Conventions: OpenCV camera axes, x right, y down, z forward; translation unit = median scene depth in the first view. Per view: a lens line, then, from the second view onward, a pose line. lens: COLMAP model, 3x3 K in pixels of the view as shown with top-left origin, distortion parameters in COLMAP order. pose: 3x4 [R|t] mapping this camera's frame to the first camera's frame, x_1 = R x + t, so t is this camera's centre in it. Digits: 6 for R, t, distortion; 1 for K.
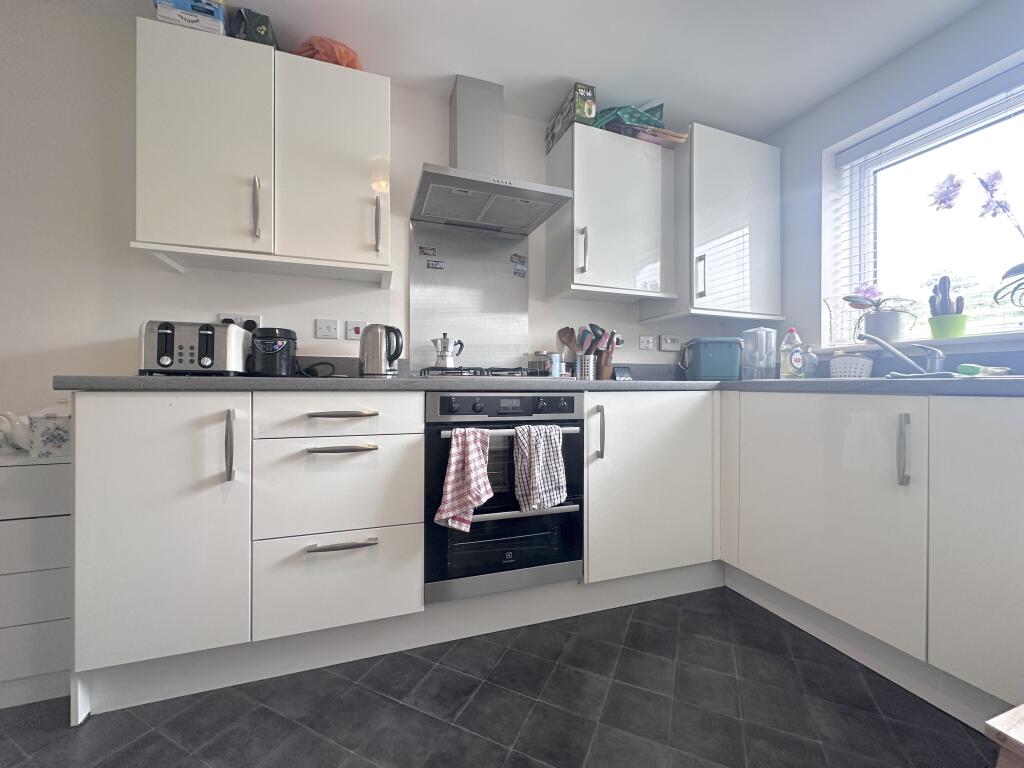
lens RADIAL K [[409.8, 0, 512.6], [0, 409.8, 384.1], [0, 0, 1]] dist [0.003373, -0.000271]
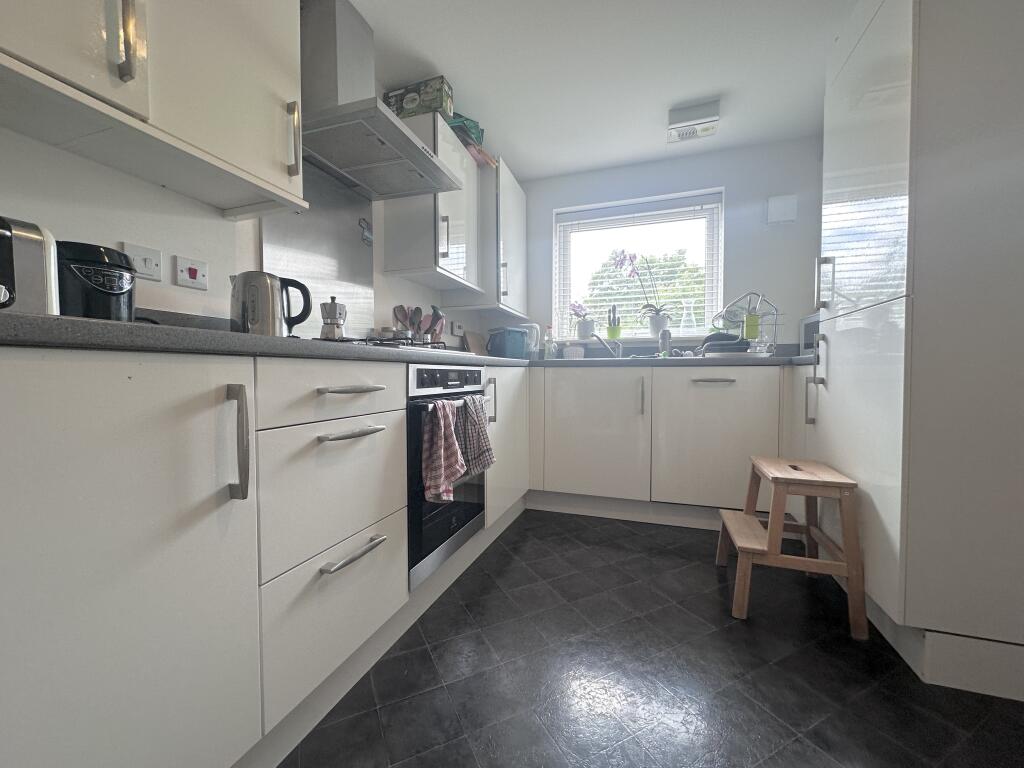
lens RADIAL K [[409.8, 0, 511.9], [0, 409.8, 384.7], [0, 0, 1]] dist [0.003373, -0.000271]
pose [[0.617738, -0.029293, 0.785838, -0.660331], [0.005680, 0.999446, 0.032790, 0.032373], [-0.786363, -0.015792, 0.617563, 0.213837]]
